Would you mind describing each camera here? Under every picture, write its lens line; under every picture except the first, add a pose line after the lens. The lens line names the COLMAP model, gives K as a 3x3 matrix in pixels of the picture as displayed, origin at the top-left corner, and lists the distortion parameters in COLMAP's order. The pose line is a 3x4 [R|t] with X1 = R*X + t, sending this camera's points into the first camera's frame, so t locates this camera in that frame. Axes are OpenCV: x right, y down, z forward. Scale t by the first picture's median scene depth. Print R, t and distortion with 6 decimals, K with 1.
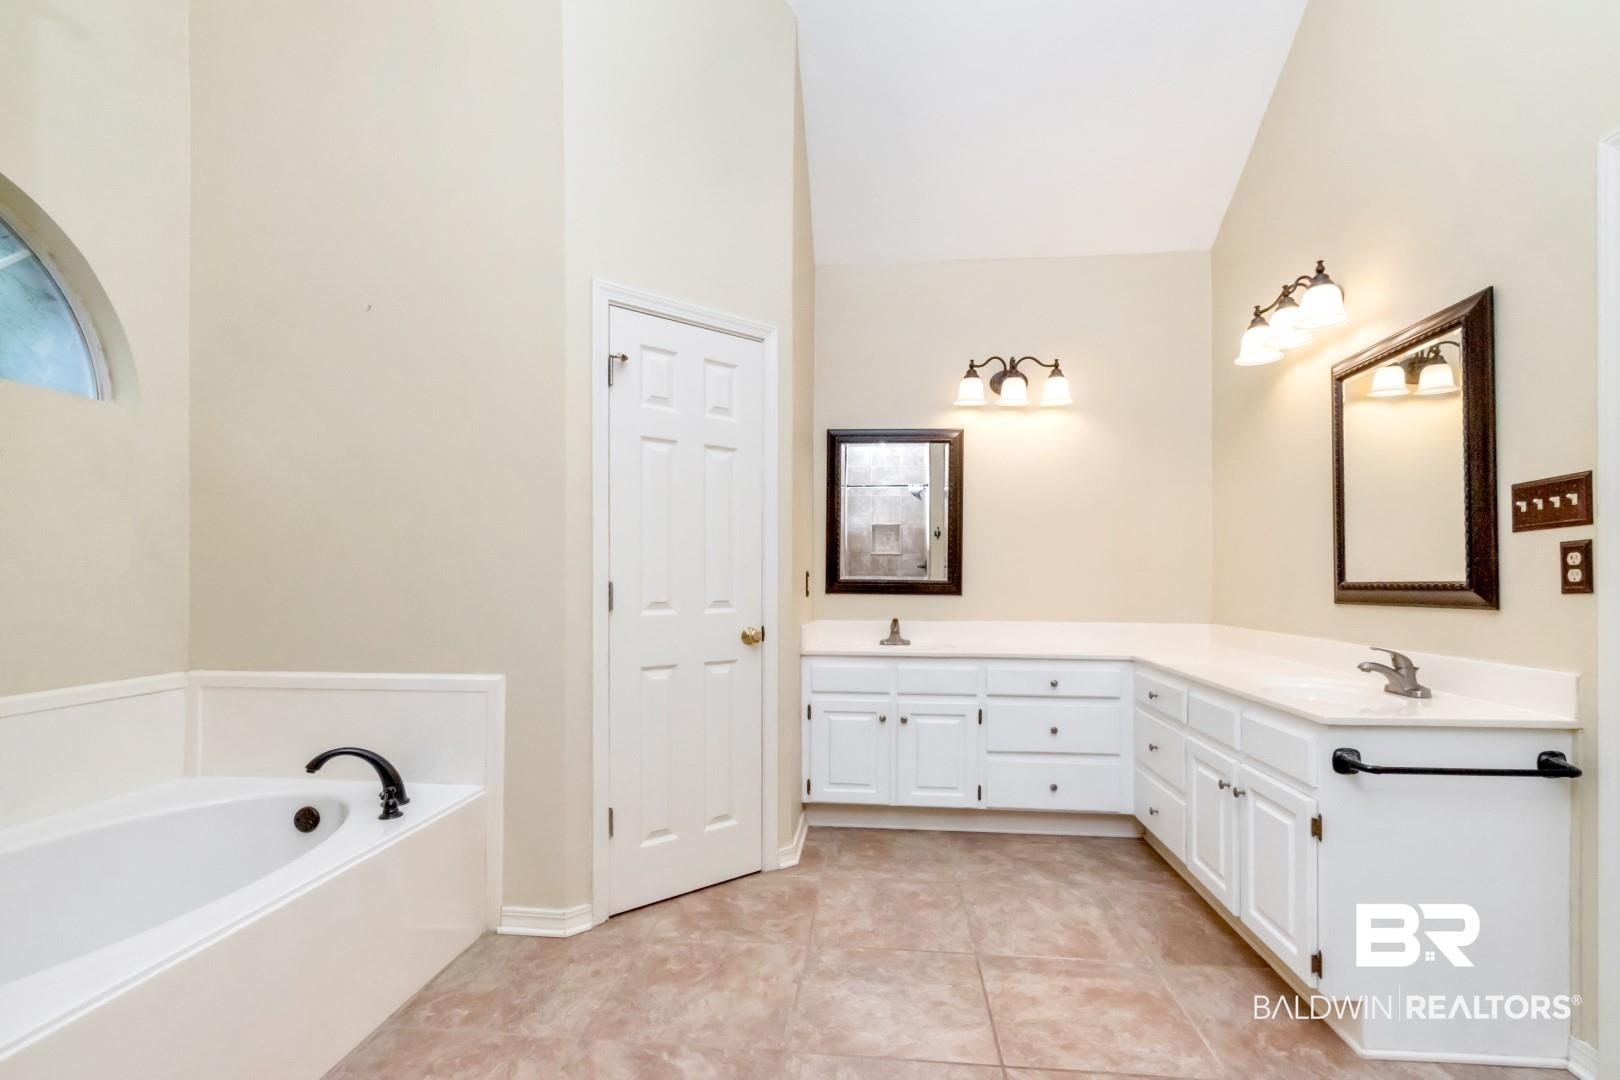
lens RADIAL K [[727.0, 0, 807.1], [0, 727.0, 562.9], [0, 0, 1]] dist [-0.000996, -0.000214]
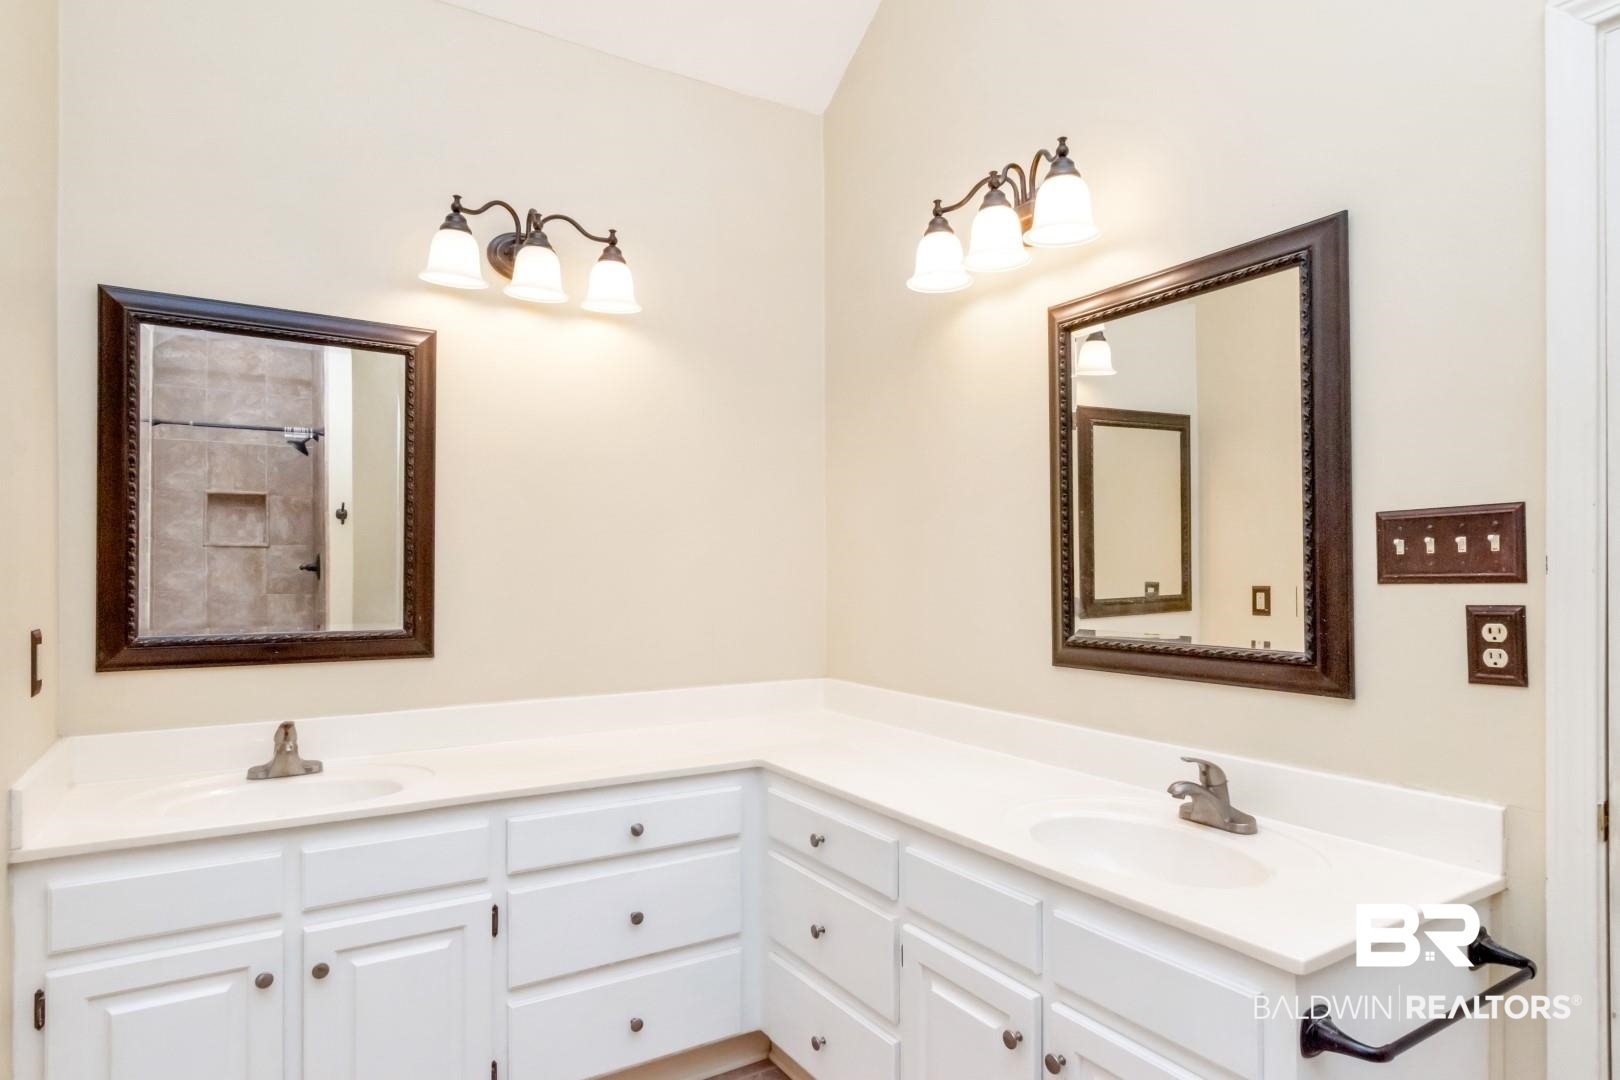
lens RADIAL K [[931.4, 0, 813.0], [0, 931.4, 563.7], [0, 0, 1]] dist [0.005656, -0.000055]
pose [[0.783284, -0.004721, 0.621646, 0.020763], [-0.008752, 0.999788, 0.018622, -0.050197], [-0.621603, -0.020027, 0.783077, 0.452774]]
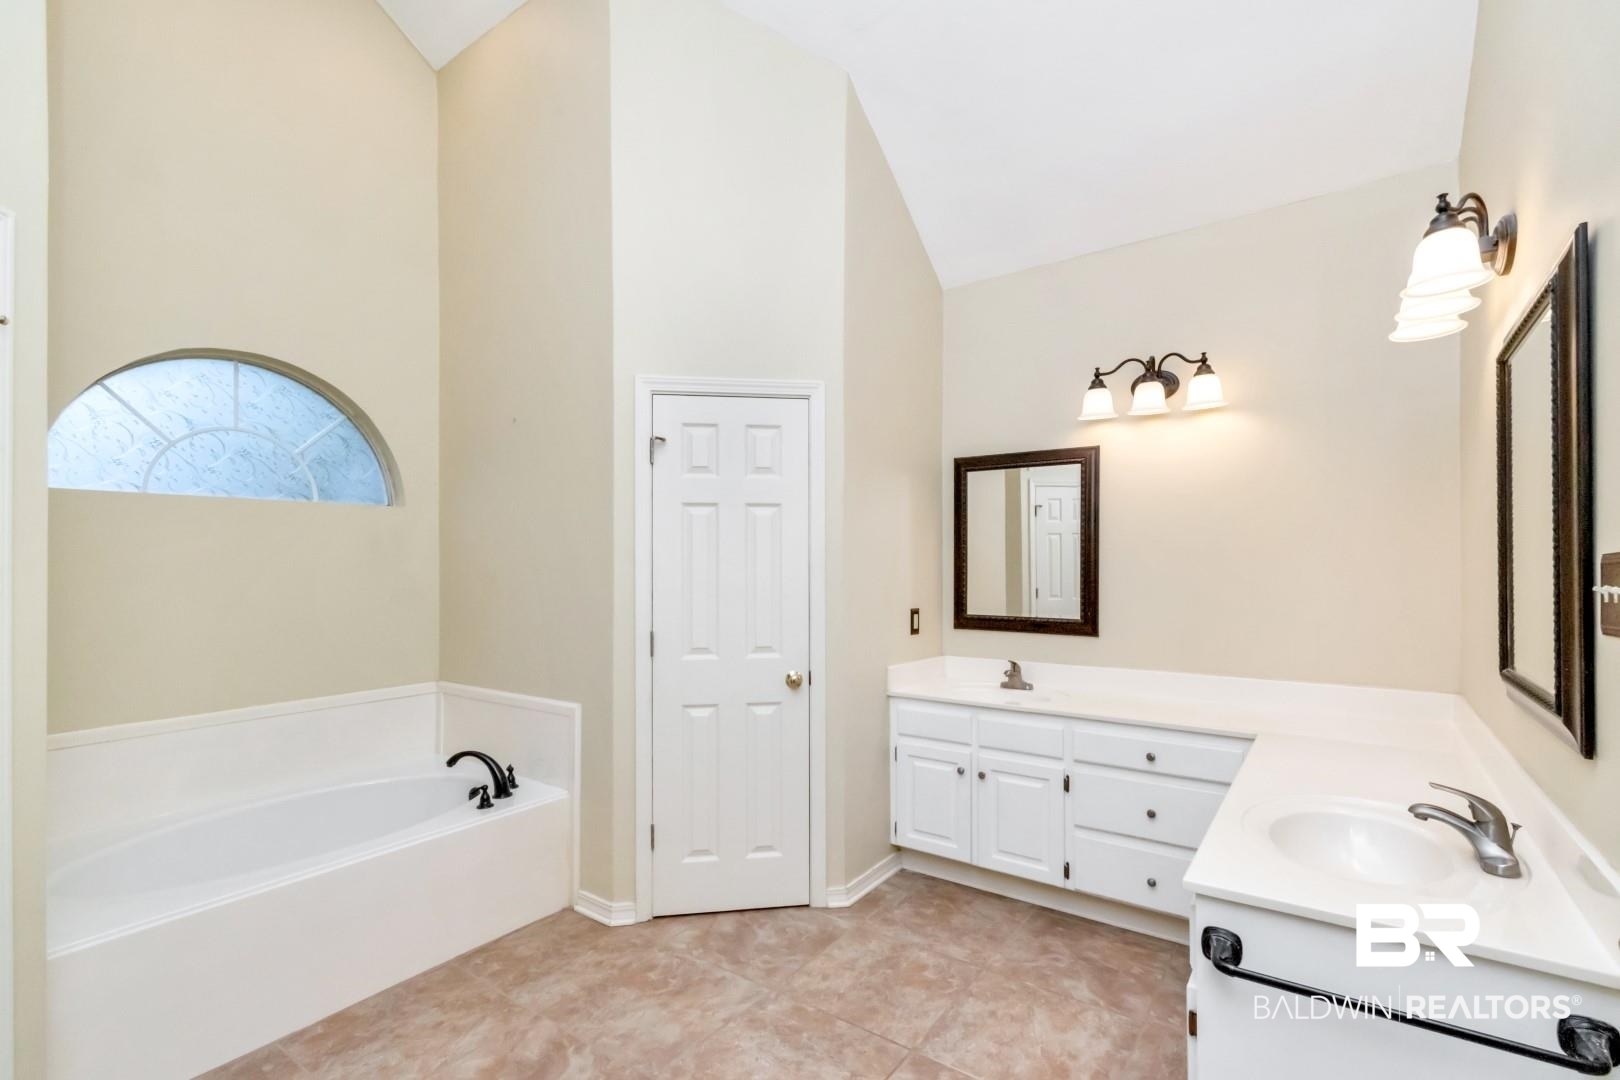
lens RADIAL K [[721.6, 0, 810.8], [0, 721.6, 549.2], [0, 0, 1]] dist [0.003393, -0.000027]
pose [[0.866197, -0.020722, -0.499273, 0.490488], [0.019103, 0.999783, -0.008352, -0.084024], [0.499337, -0.002303, 0.866405, 0.105945]]
